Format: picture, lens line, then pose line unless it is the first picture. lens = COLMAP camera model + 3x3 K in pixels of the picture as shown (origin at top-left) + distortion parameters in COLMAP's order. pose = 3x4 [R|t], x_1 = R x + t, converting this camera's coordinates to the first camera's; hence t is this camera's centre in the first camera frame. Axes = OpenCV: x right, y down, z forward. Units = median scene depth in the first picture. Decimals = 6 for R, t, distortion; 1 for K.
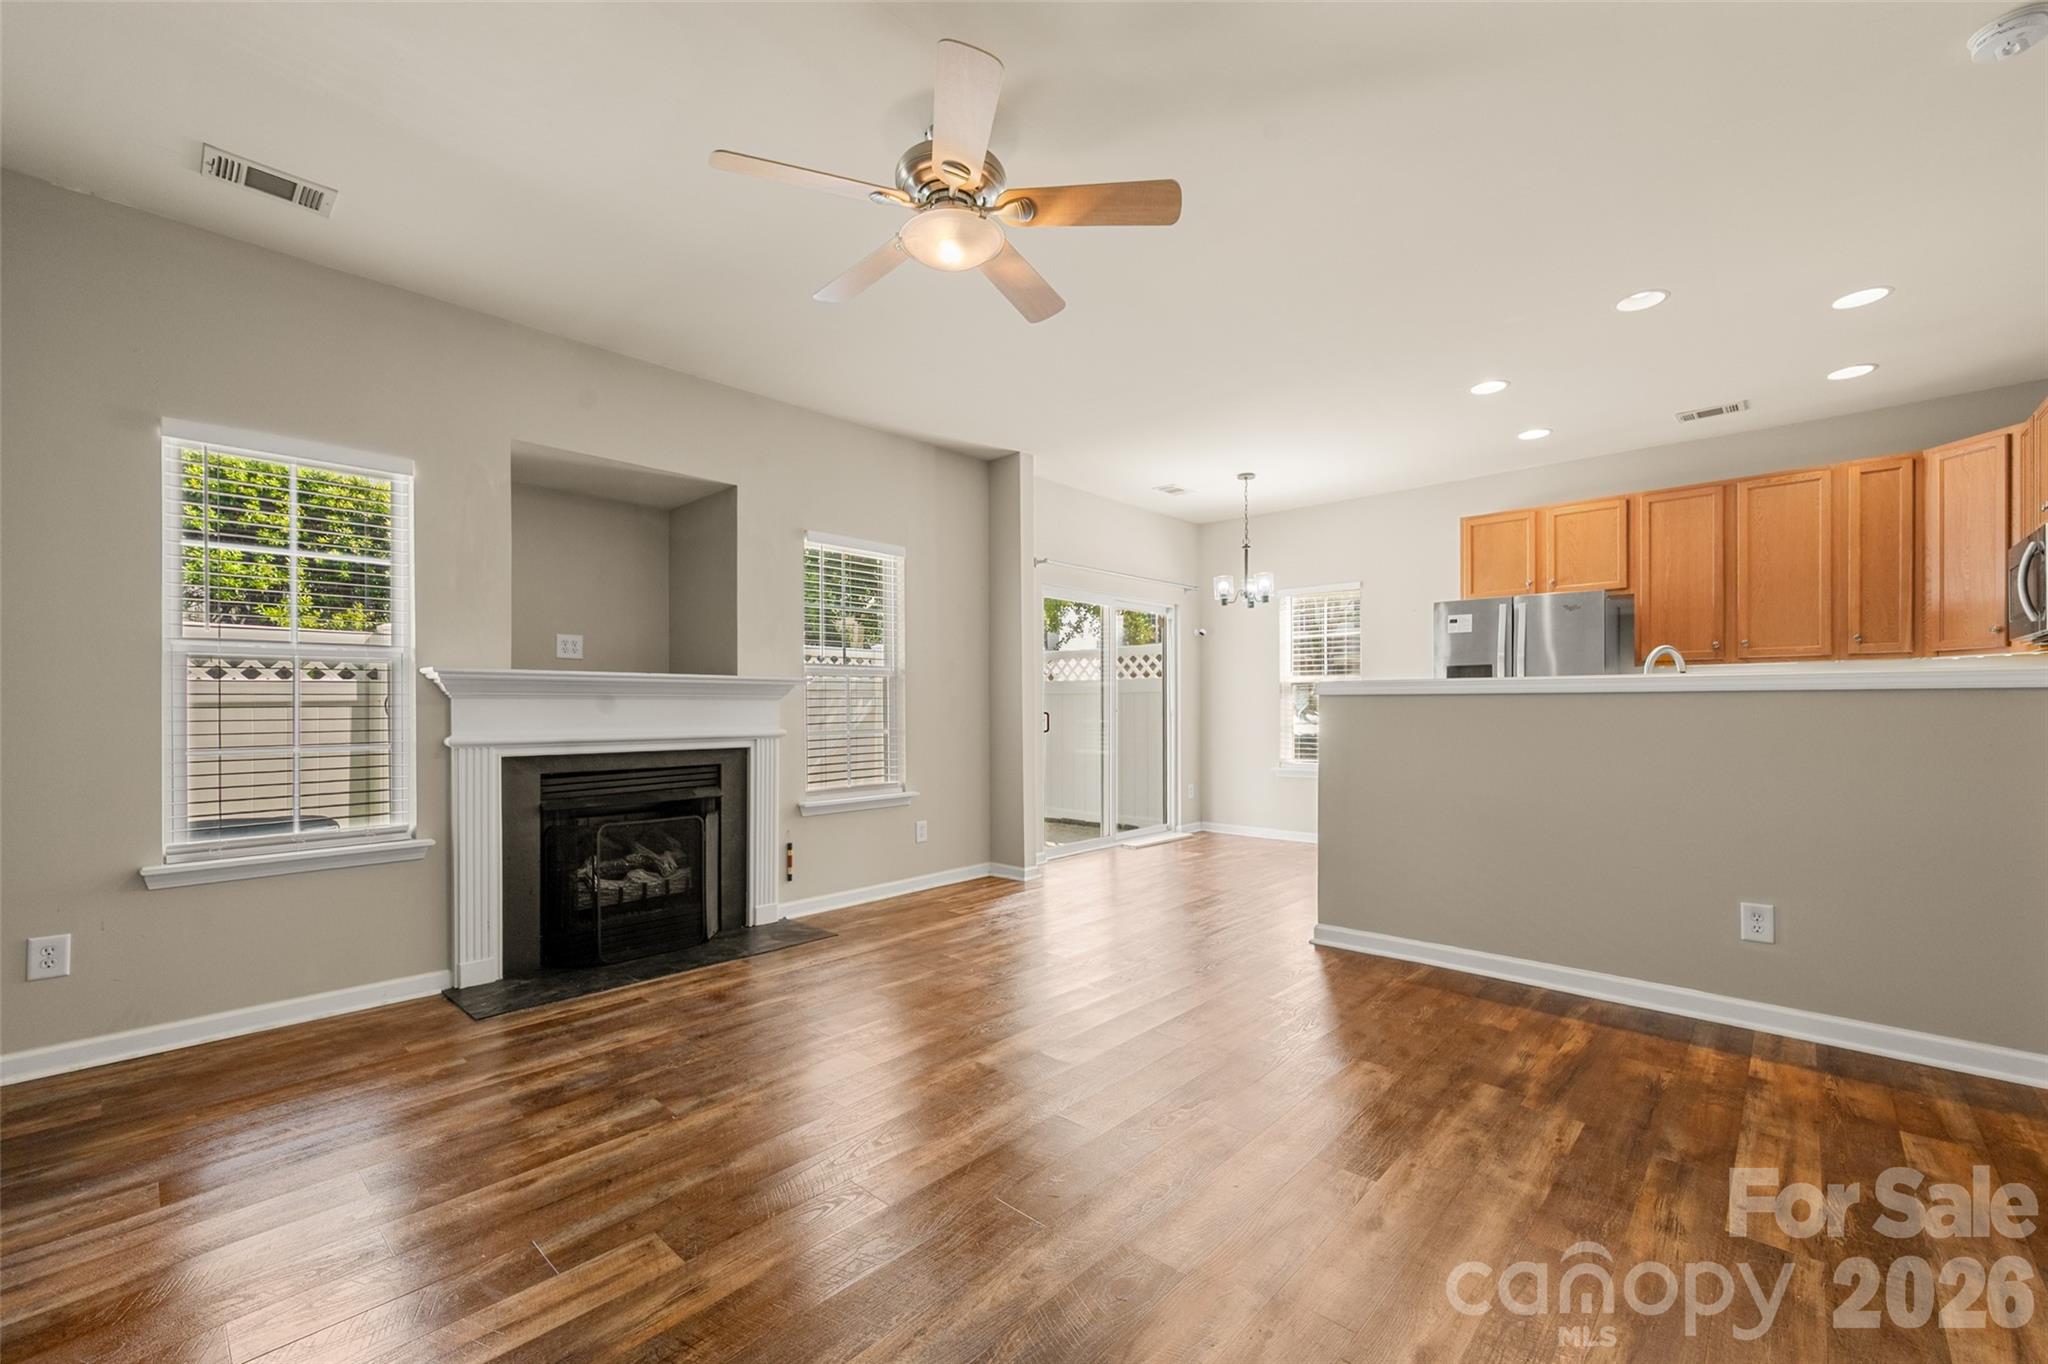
lens RADIAL K [[824.4, 0, 1030.2], [0, 824.4, 714.2], [0, 0, 1]] dist [0.002010, -0.000838]
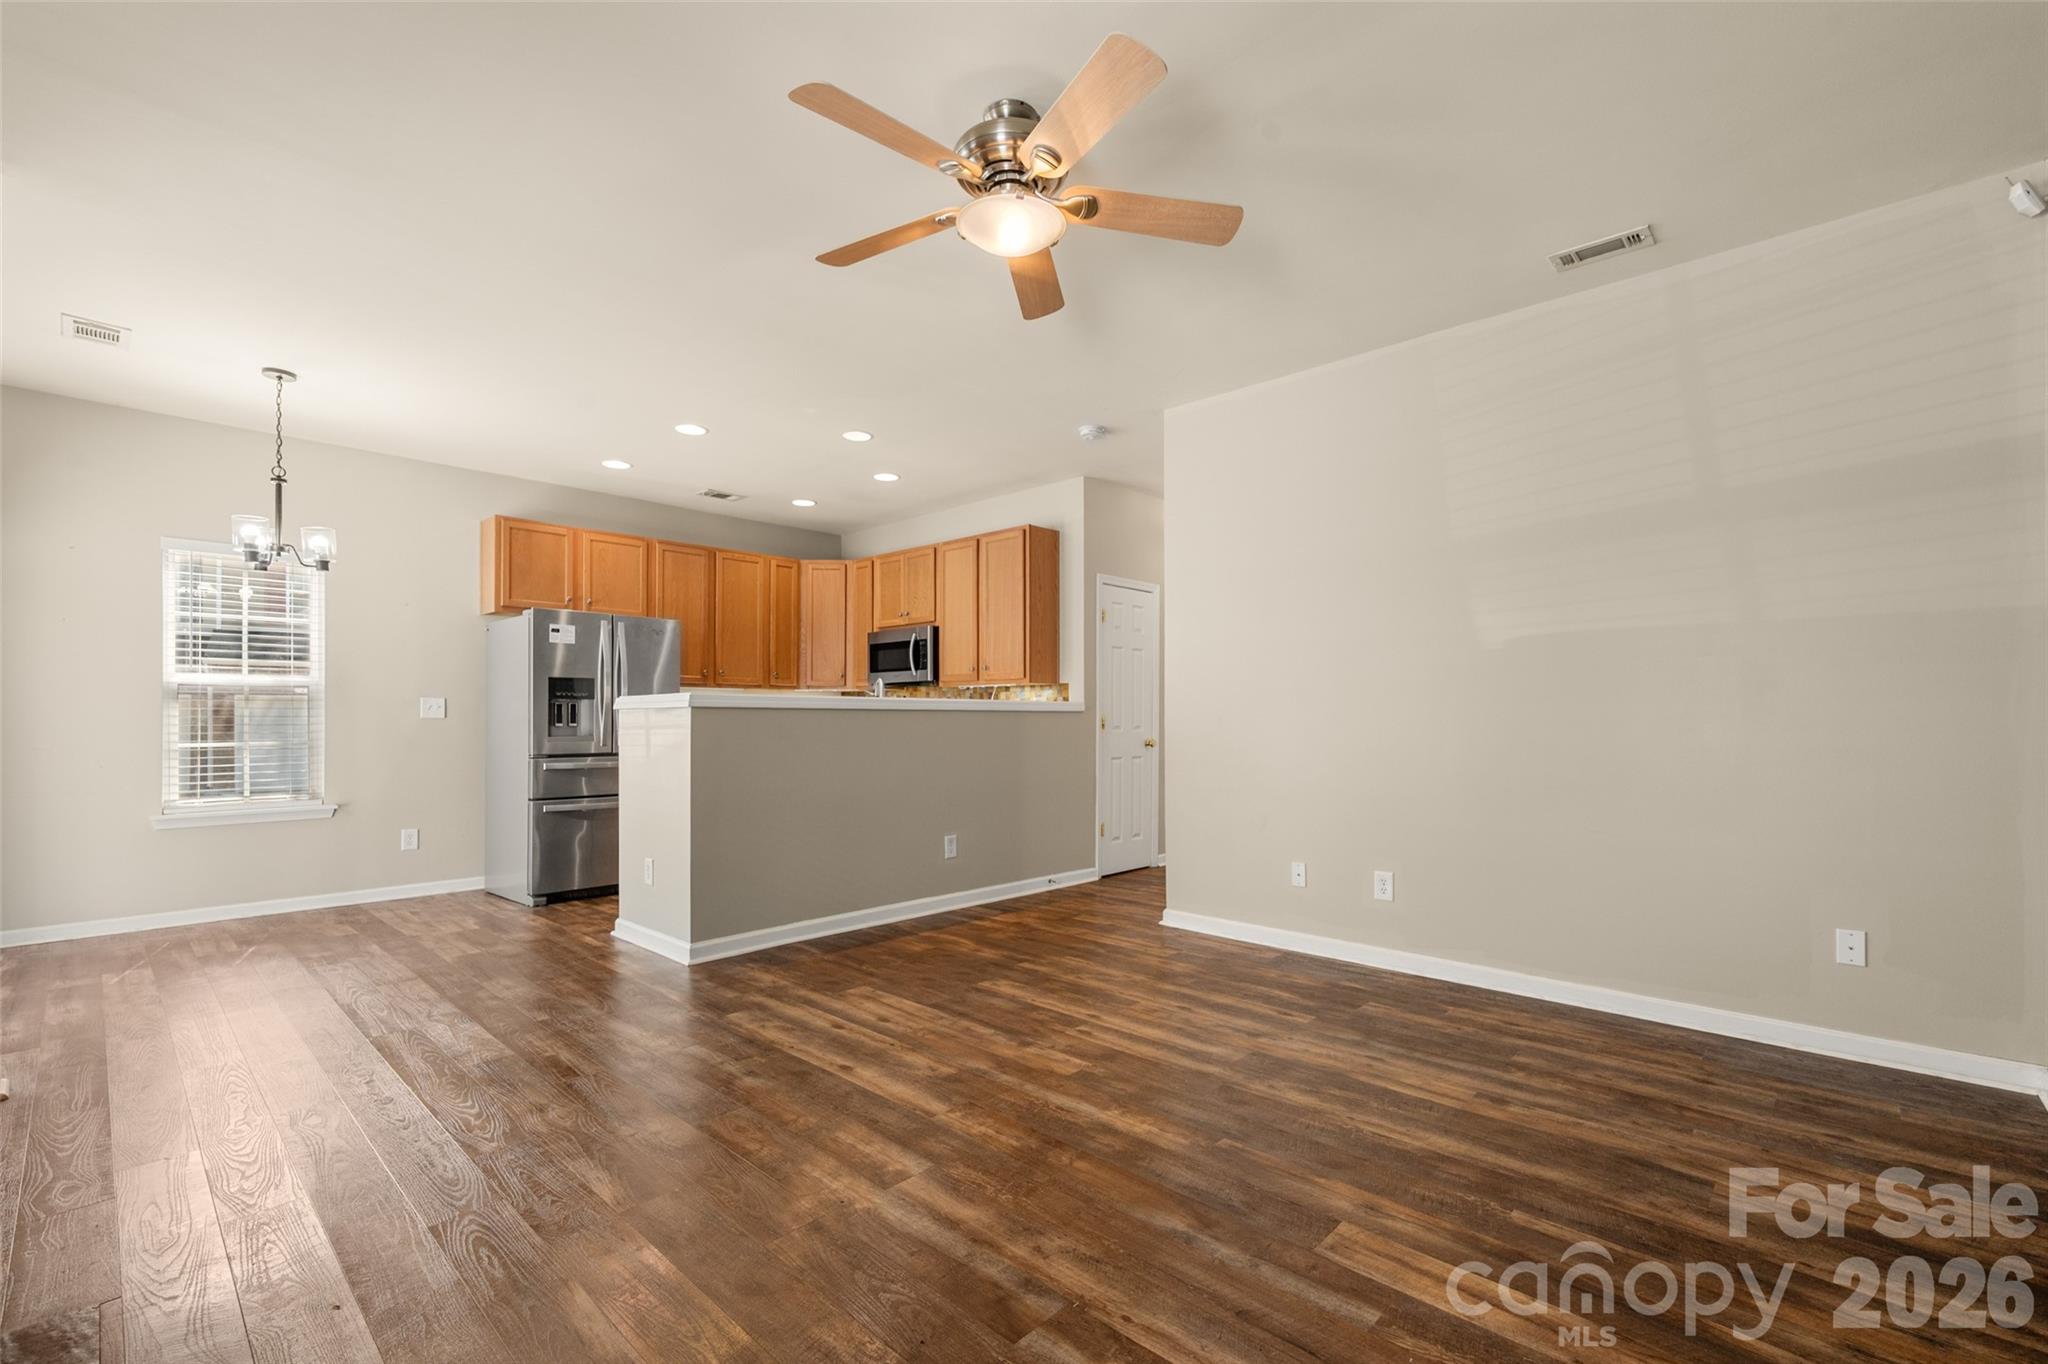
lens RADIAL K [[885.6, 0, 1028.4], [0, 885.6, 713.3], [0, 0, 1]] dist [0.007464, -0.002878]
pose [[0.011005, 0.011535, 0.999873, -0.659230], [0.008545, 0.999896, -0.011629, 0.000067], [-0.999903, 0.008672, 0.010905, 0.572267]]
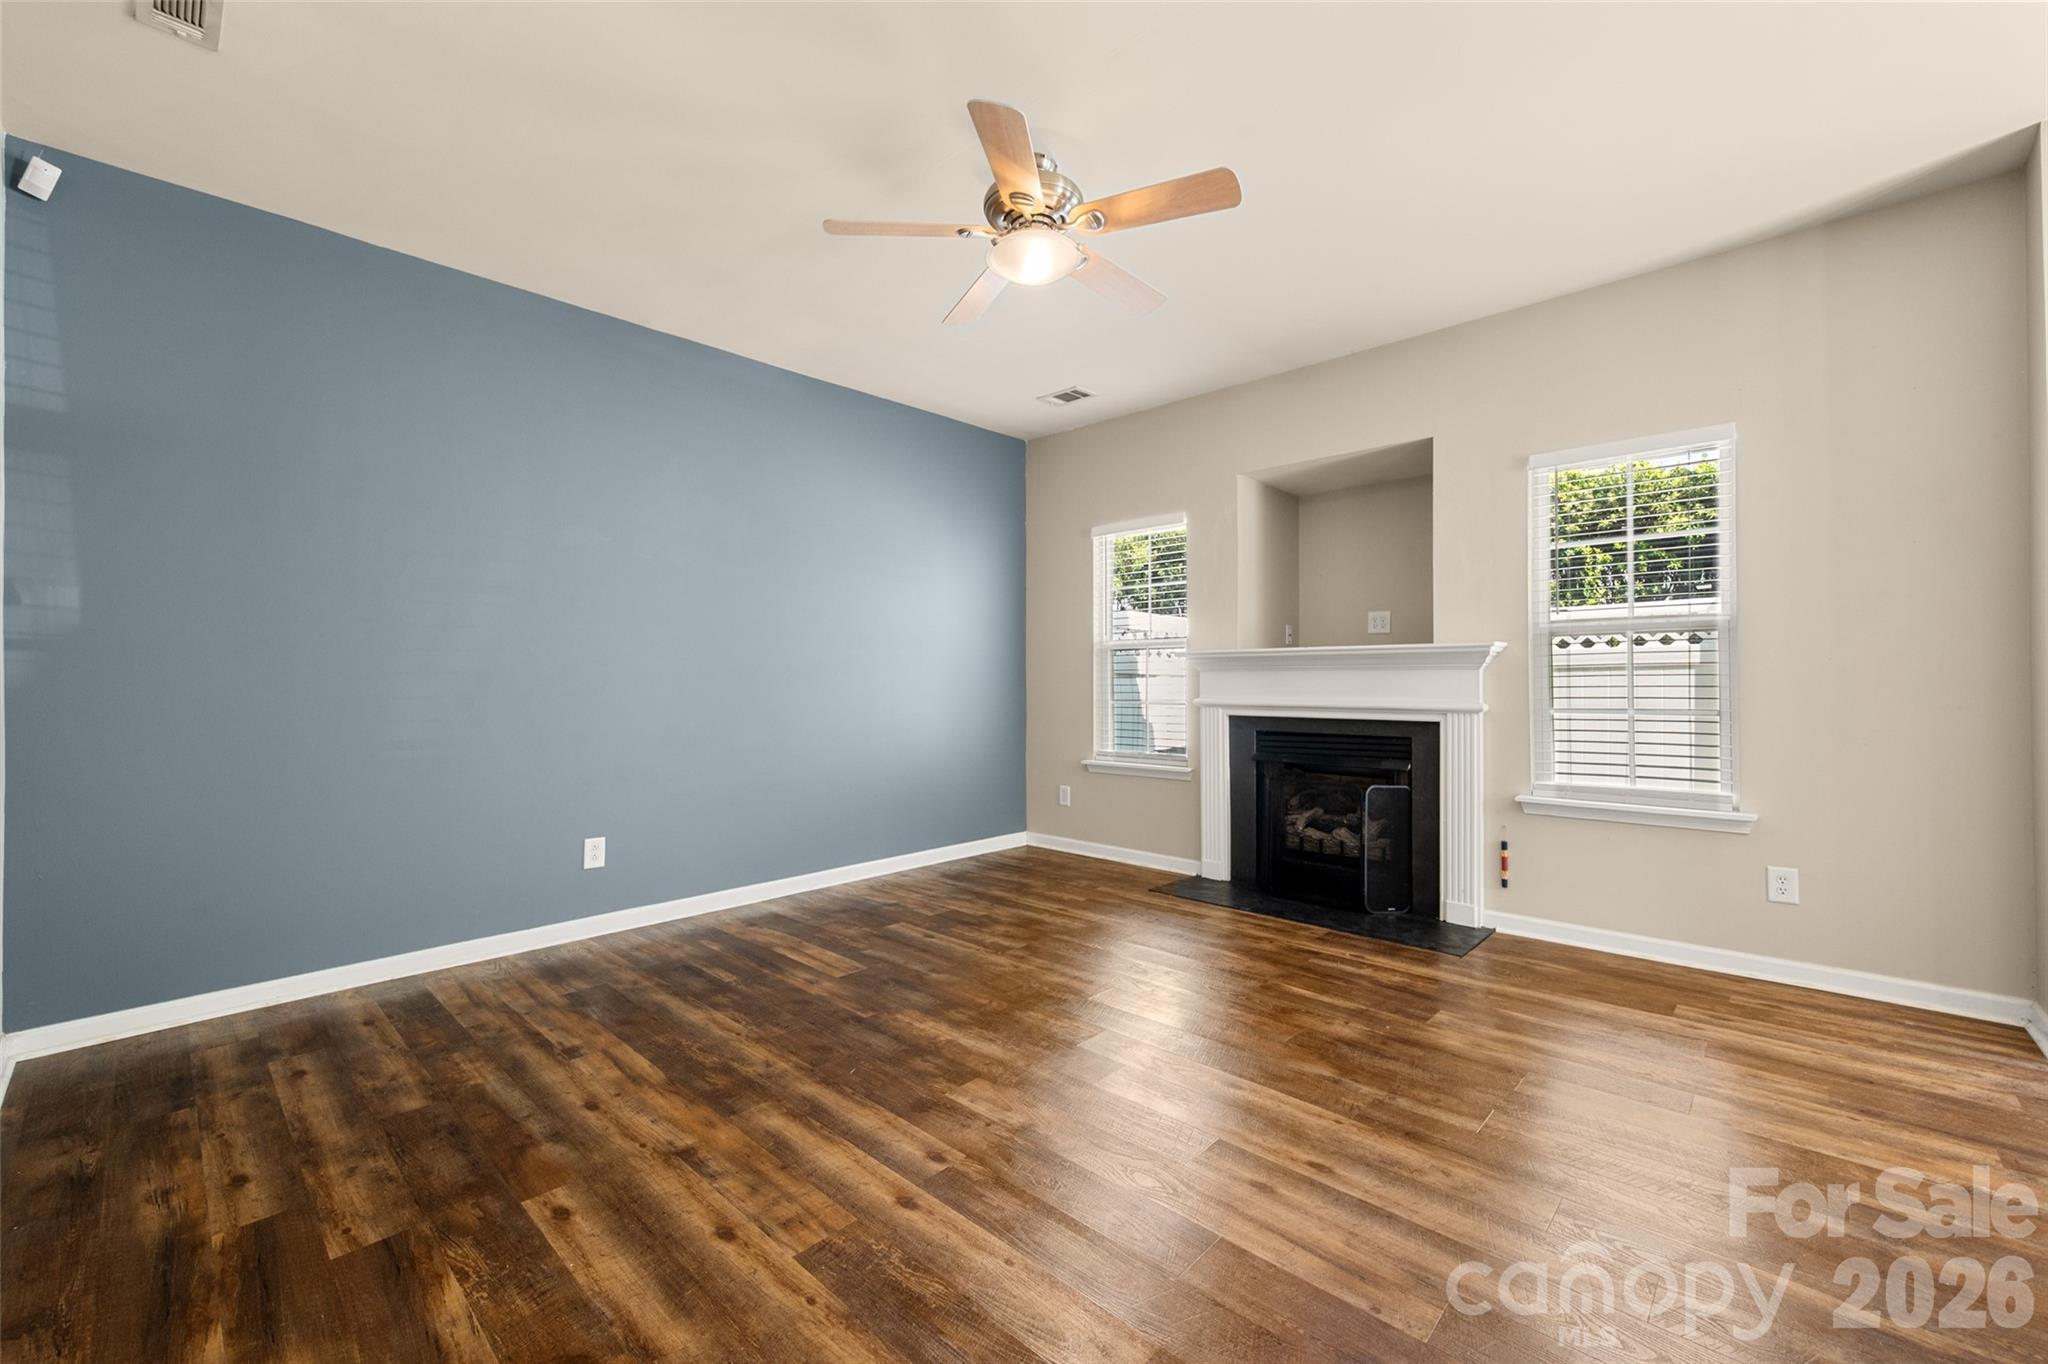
lens RADIAL K [[824.4, 0, 1038.3], [0, 824.4, 671.0], [0, 0, 1]] dist [0.002010, -0.000838]
pose [[0.007269, -0.005689, -0.999957, 0.597750], [-0.003991, 0.999976, -0.005718, -0.008960], [0.999966, 0.004033, 0.007246, 0.588827]]
